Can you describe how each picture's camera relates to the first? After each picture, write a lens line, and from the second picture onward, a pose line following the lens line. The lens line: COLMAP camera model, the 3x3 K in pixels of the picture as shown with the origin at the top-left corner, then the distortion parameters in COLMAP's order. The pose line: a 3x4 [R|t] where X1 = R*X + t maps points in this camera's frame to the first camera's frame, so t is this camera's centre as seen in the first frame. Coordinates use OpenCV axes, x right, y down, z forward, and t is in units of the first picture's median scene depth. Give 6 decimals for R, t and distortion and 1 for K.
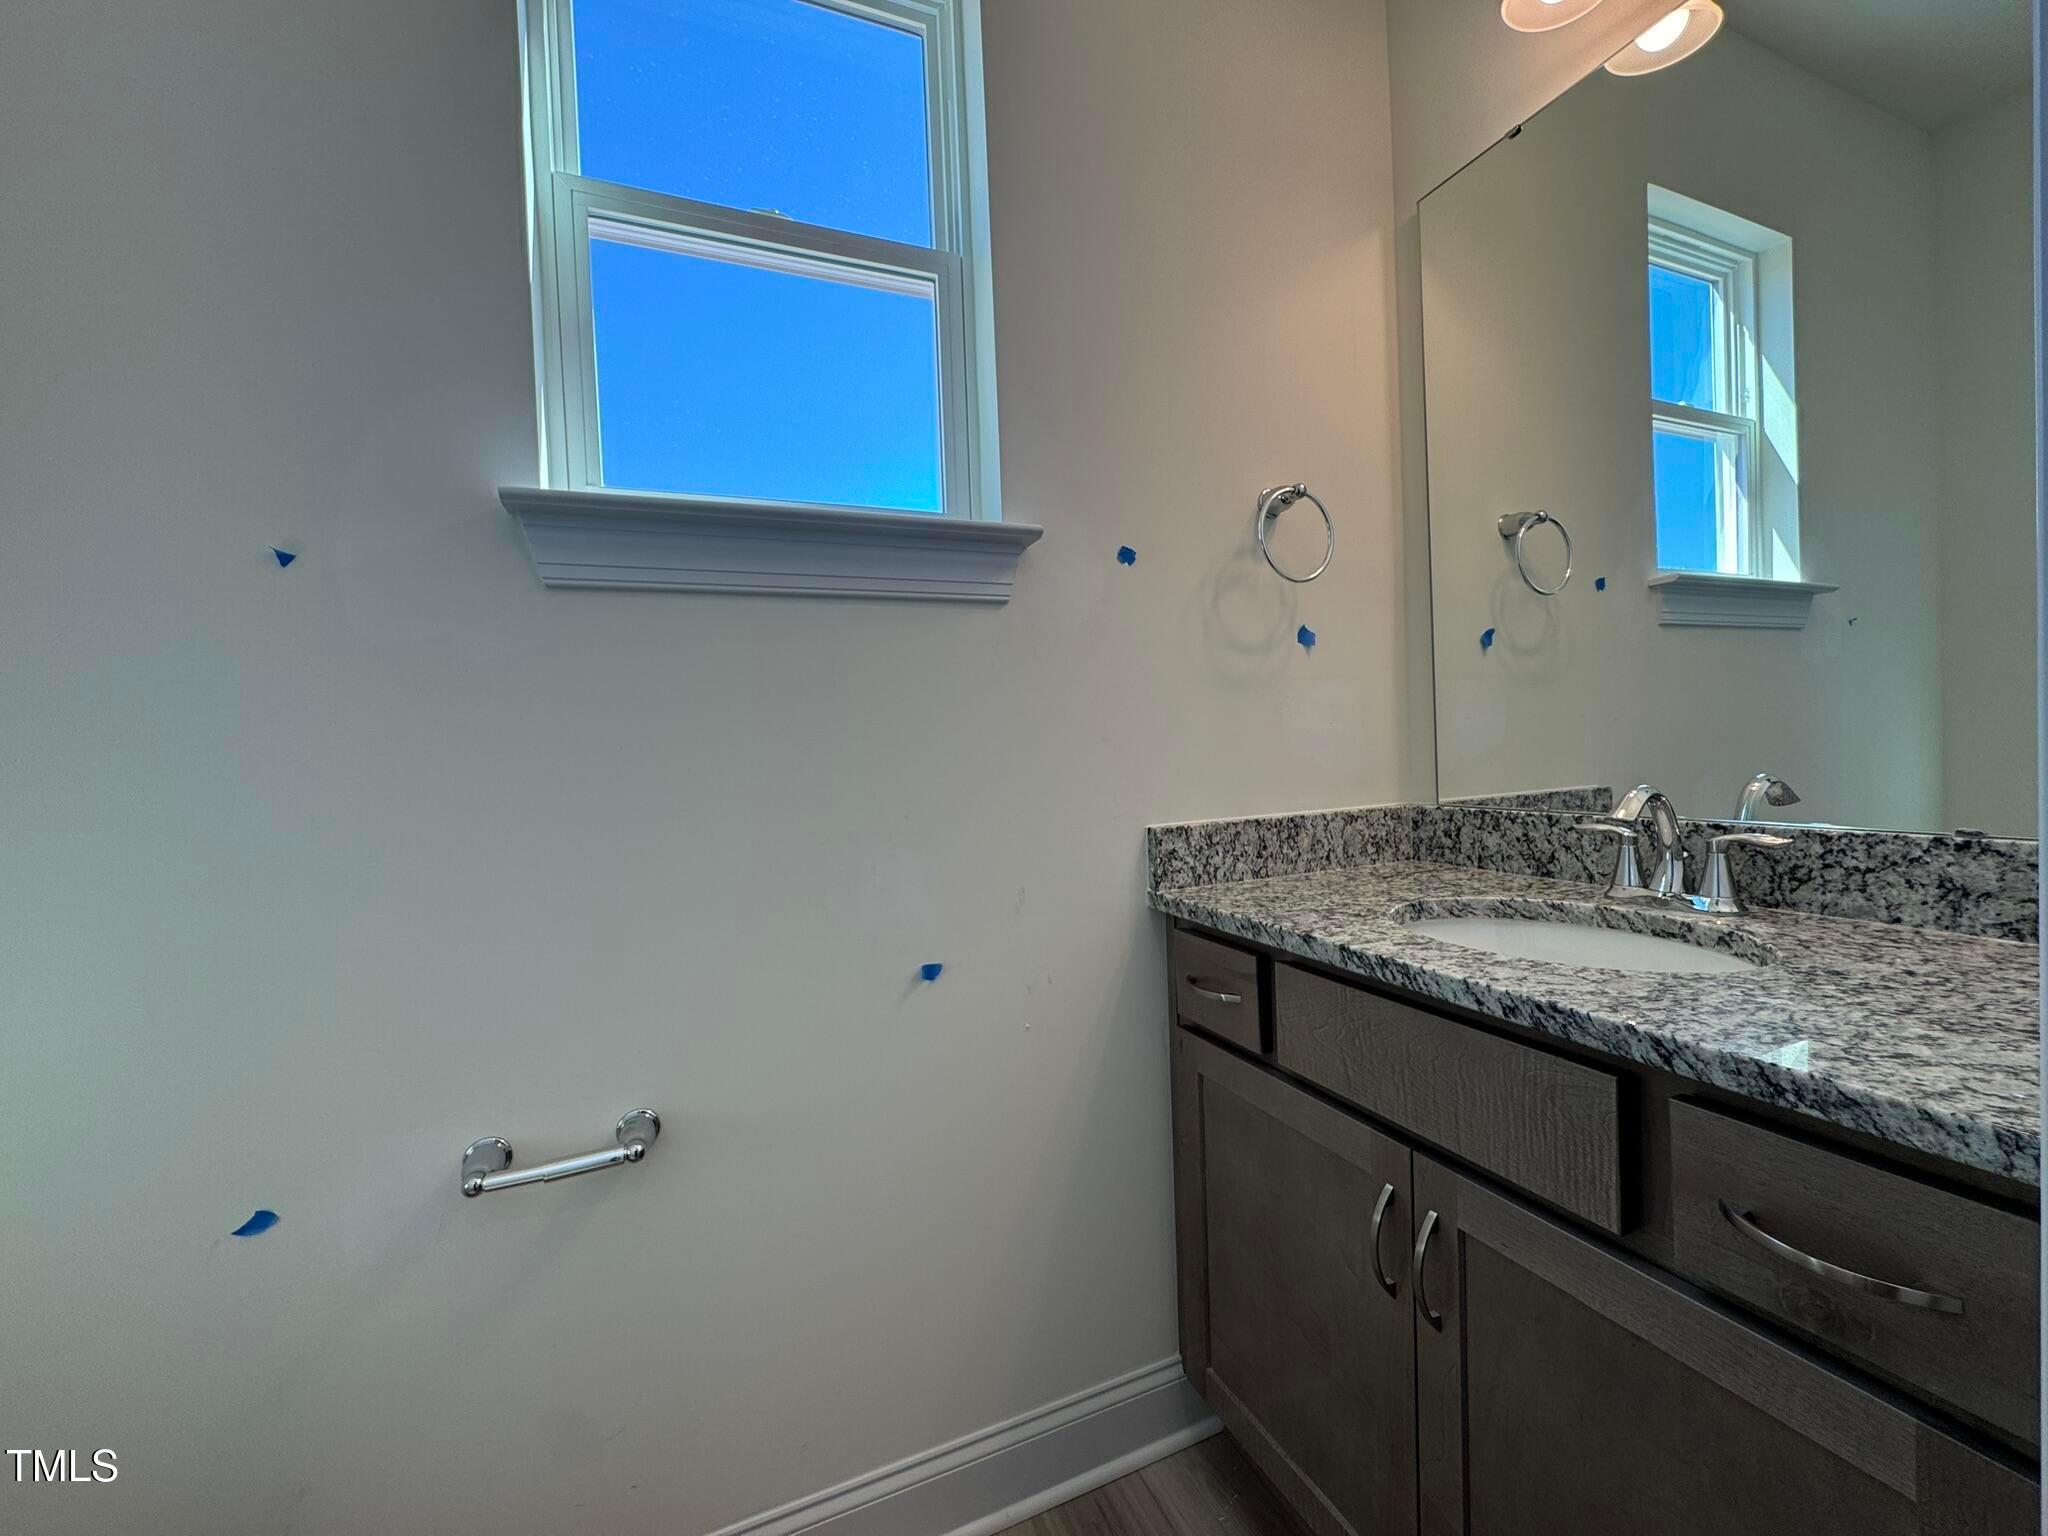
lens RADIAL K [[814.4, 0, 1026.4], [0, 814.4, 766.6], [0, 0, 1]] dist [-0.005103, 0.001182]
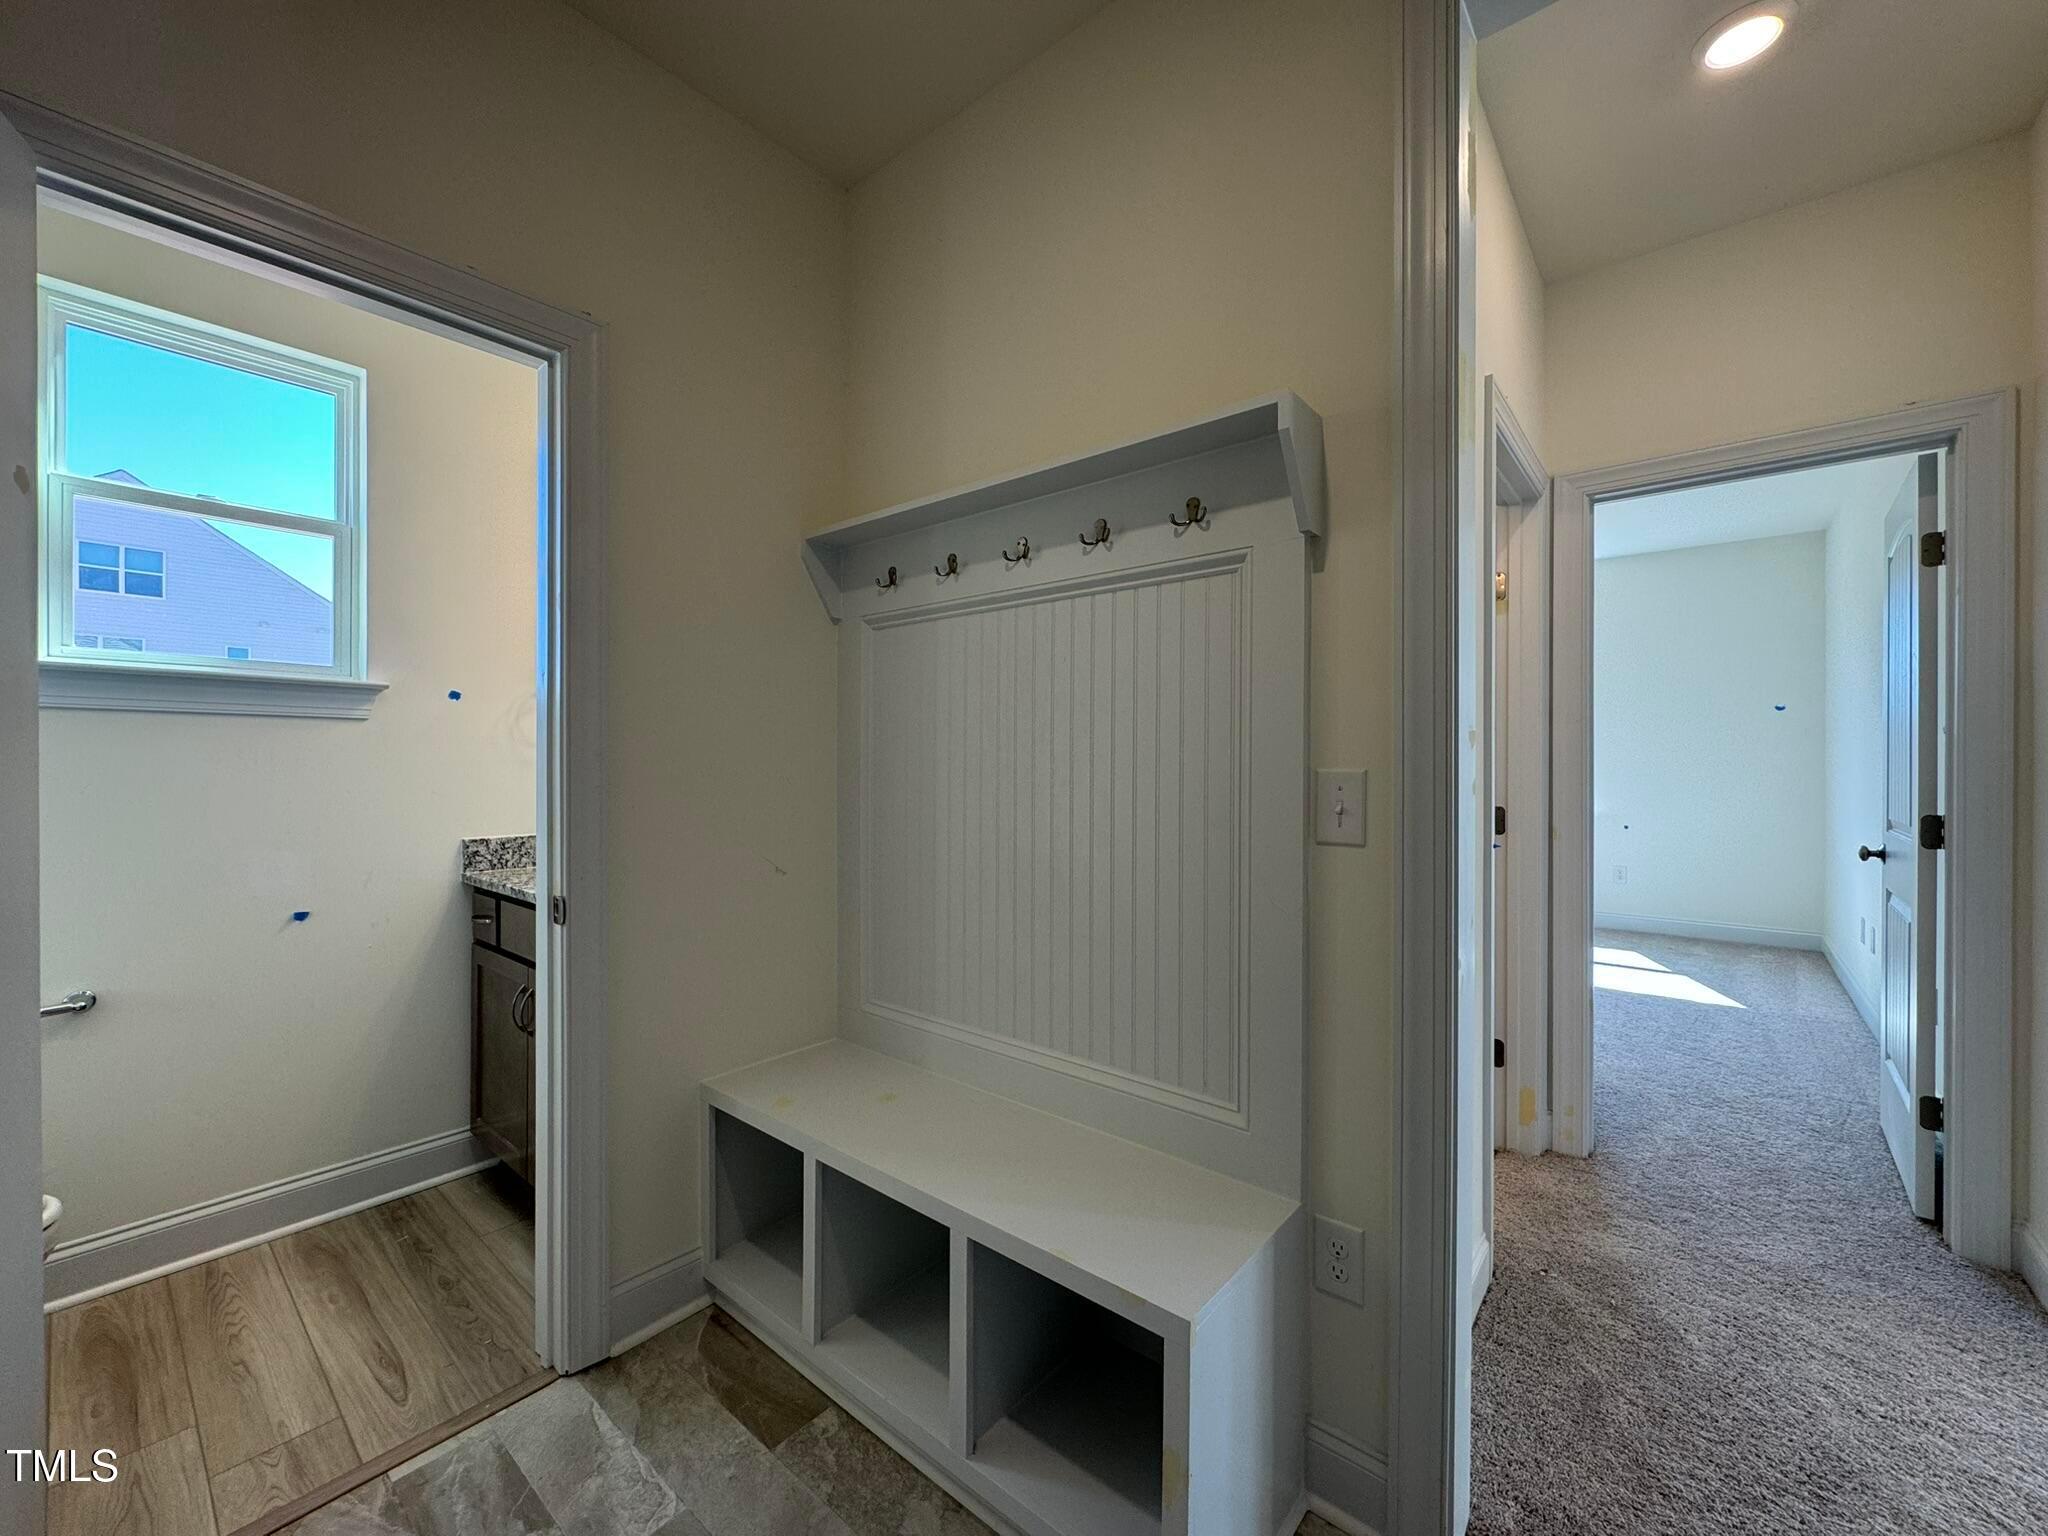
lens RADIAL K [[814.4, 0, 1031.4], [0, 814.4, 767.1], [0, 0, 1]] dist [-0.005103, 0.001182]
pose [[0.885481, 0.040629, 0.462896, 0.492980], [-0.026532, 0.998966, -0.036926, -0.064567], [-0.463918, 0.020416, 0.885643, -1.437748]]
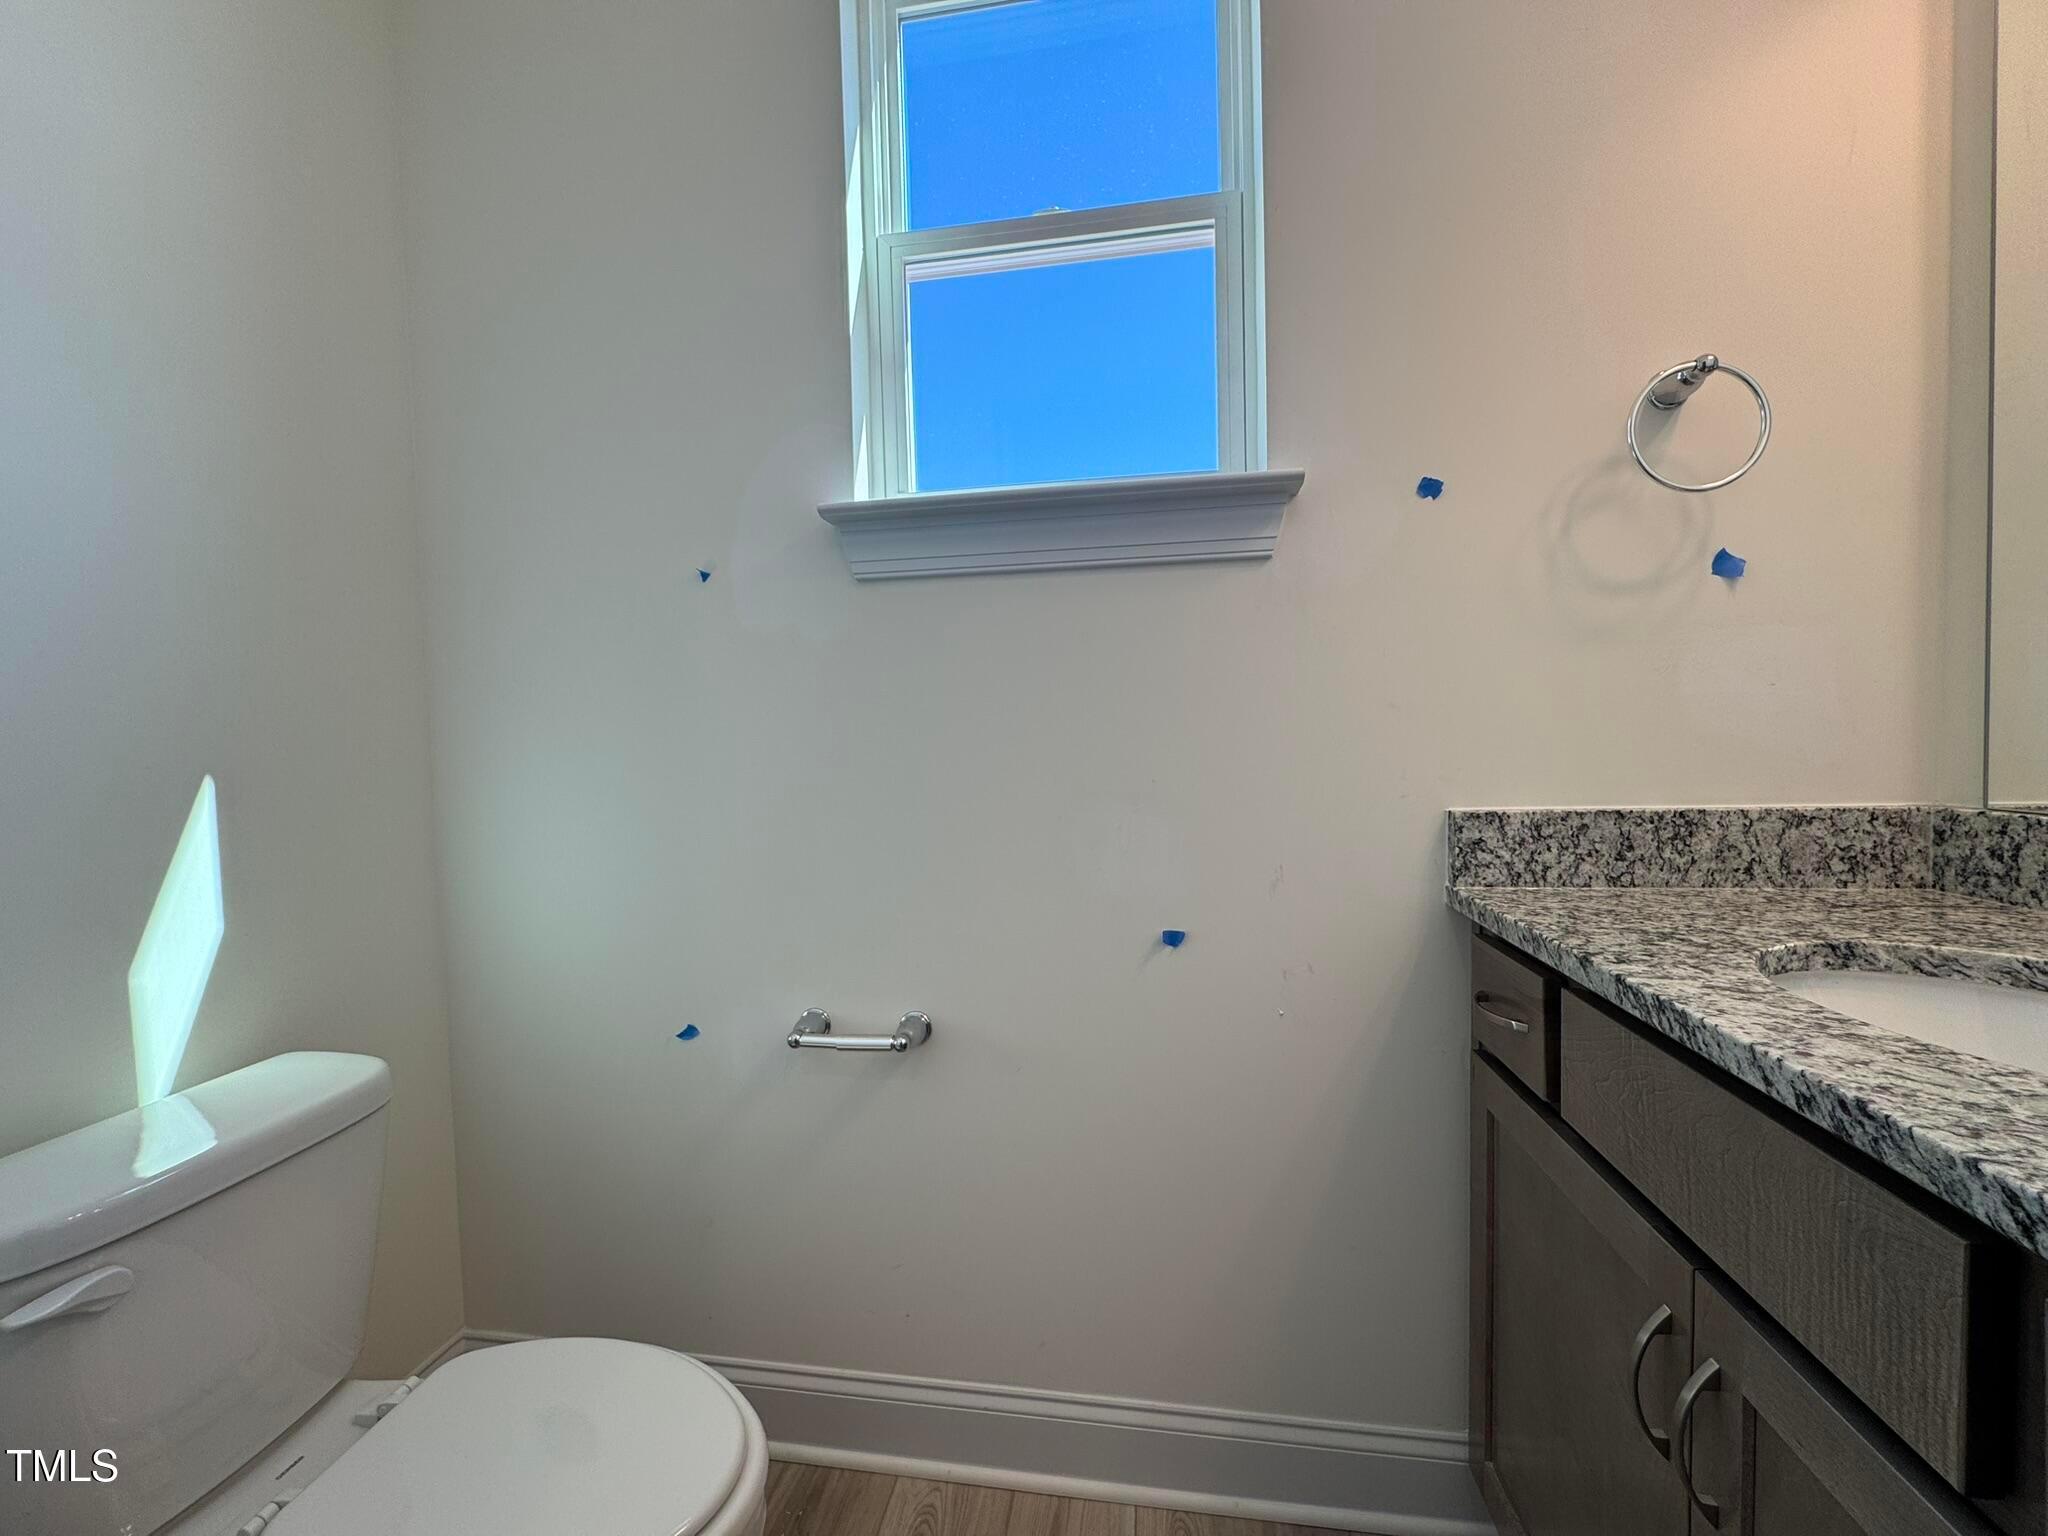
lens RADIAL K [[814.4, 0, 1022.0], [0, 814.4, 766.7], [0, 0, 1]] dist [-0.005103, 0.001182]
pose [[0.847549, 0.039369, -0.529255, 0.247160], [-0.022754, 0.999023, 0.037875, 0.008715], [0.530230, -0.020058, 0.847617, 0.060345]]
